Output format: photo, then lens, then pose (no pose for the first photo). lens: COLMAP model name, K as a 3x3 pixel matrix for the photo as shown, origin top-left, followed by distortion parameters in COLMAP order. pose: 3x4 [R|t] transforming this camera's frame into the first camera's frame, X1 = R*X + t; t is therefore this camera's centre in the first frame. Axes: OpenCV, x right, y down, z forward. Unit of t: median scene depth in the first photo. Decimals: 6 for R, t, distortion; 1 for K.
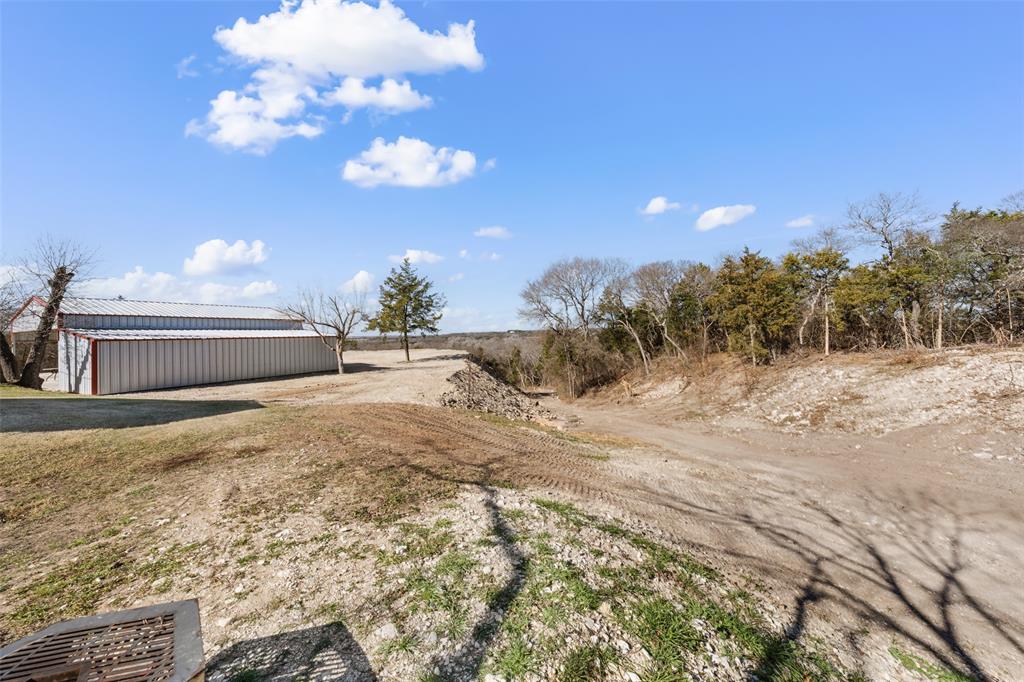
lens RADIAL K [[362.0, 0, 514.2], [0, 362.0, 341.4], [0, 0, 1]] dist [0.008180, 0.000002]
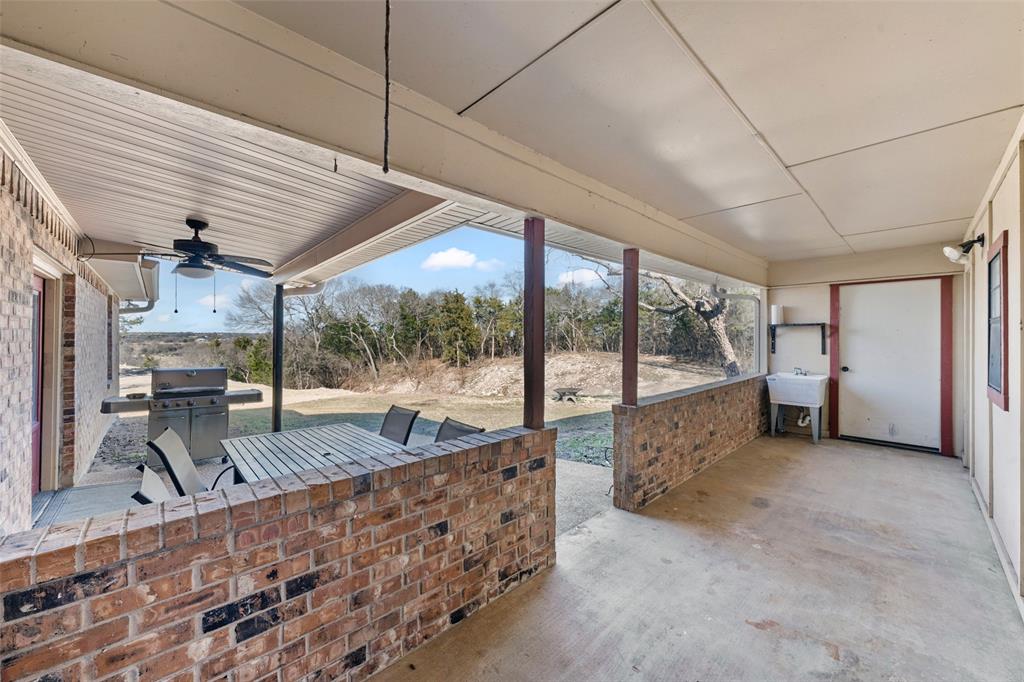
lens RADIAL K [[362.0, 0, 514.2], [0, 362.0, 341.4], [0, 0, 1]] dist [0.008180, 0.000002]
pose [[0.662125, 0.018903, 0.749155, -0.315038], [-0.001596, 0.999715, -0.023815, -0.005851], [-0.749391, 0.014573, 0.661967, -0.165382]]
